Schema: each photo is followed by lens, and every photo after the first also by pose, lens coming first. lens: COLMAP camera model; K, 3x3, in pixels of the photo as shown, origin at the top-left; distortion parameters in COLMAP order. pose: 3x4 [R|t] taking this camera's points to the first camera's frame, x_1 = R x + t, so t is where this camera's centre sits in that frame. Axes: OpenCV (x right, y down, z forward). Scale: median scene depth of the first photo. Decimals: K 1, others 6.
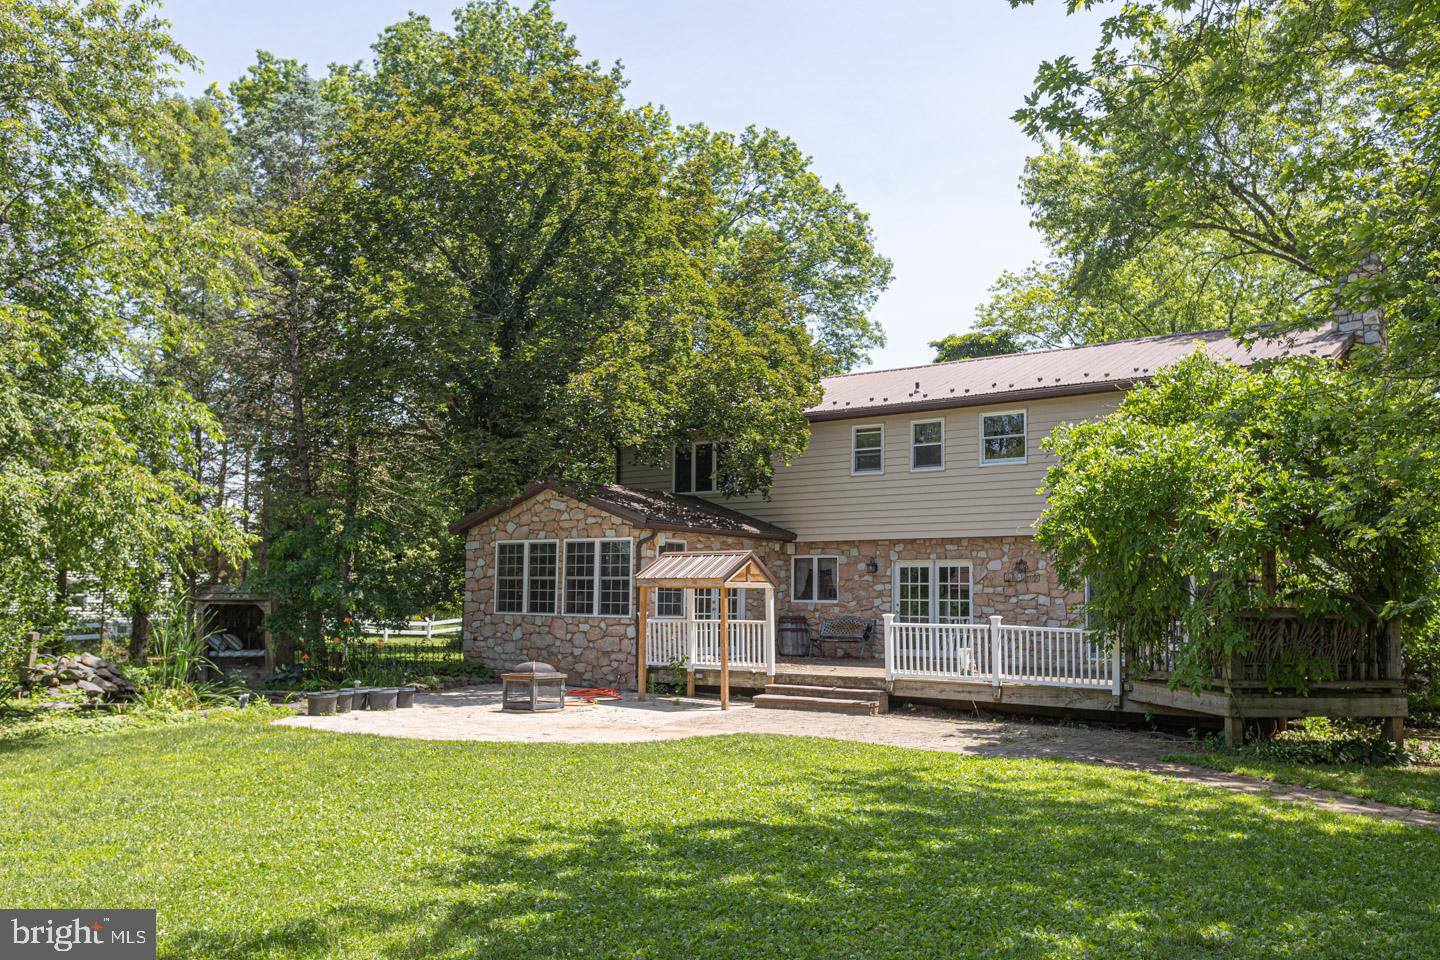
lens RADIAL K [[1221.0, 0, 720.0], [0, 1221.0, 480.0], [0, 0, 1]] dist [0.002656, -0.001356]
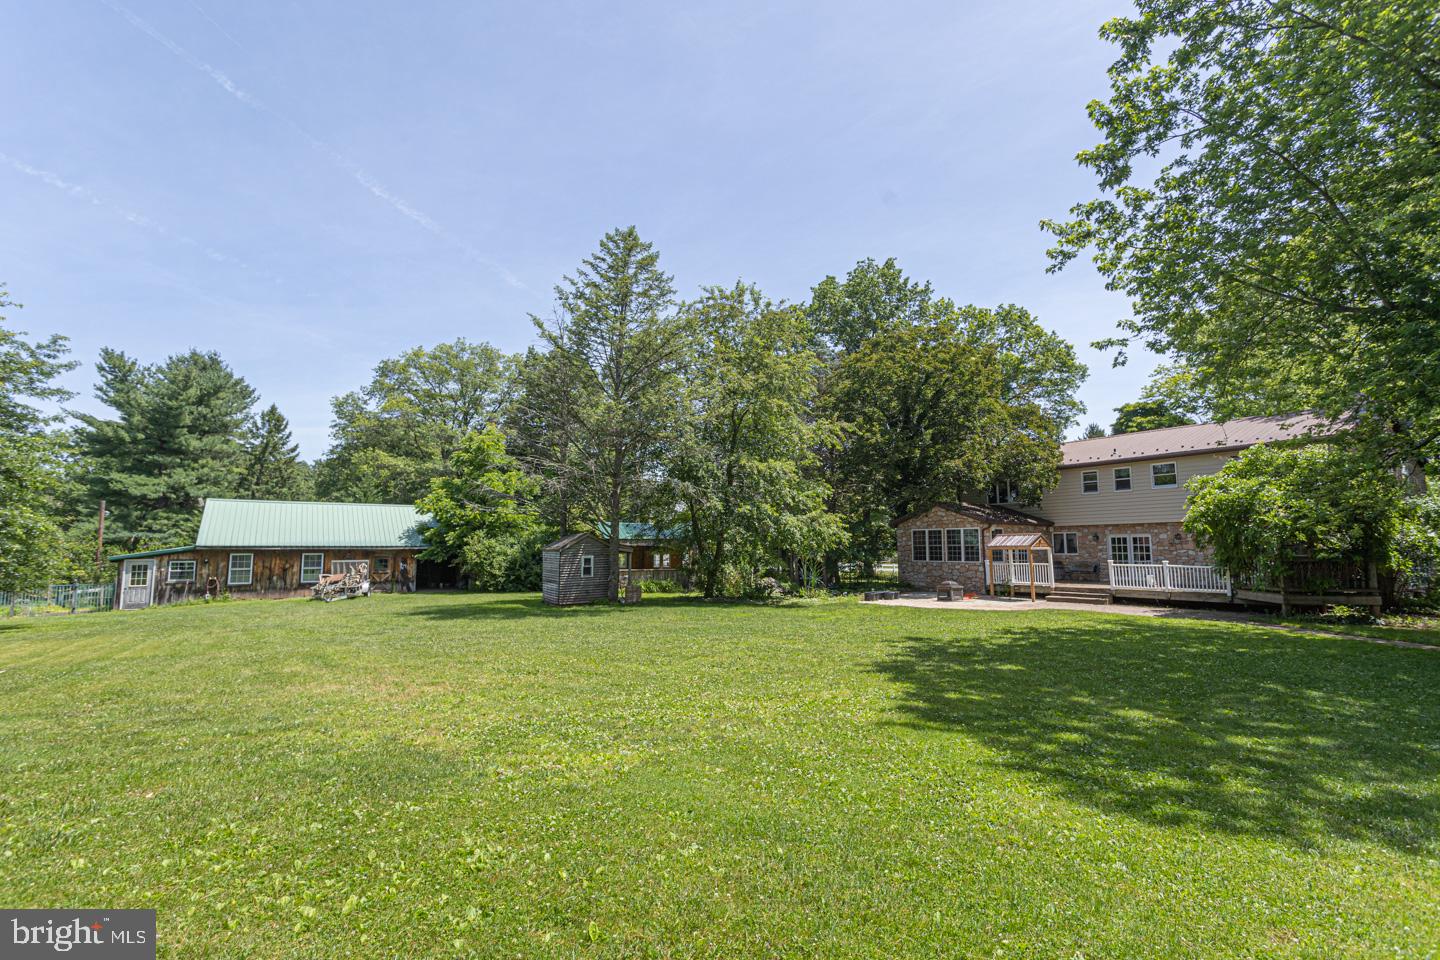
lens RADIAL K [[726.1, 0, 691.7], [0, 726.1, 462.7], [0, 0, 1]] dist [-0.003060, 0.000180]
pose [[0.937697, -0.053664, -0.343286, -0.101750], [0.045651, 0.998464, -0.031389, -0.055270], [0.344443, 0.013762, 0.938706, -0.457077]]
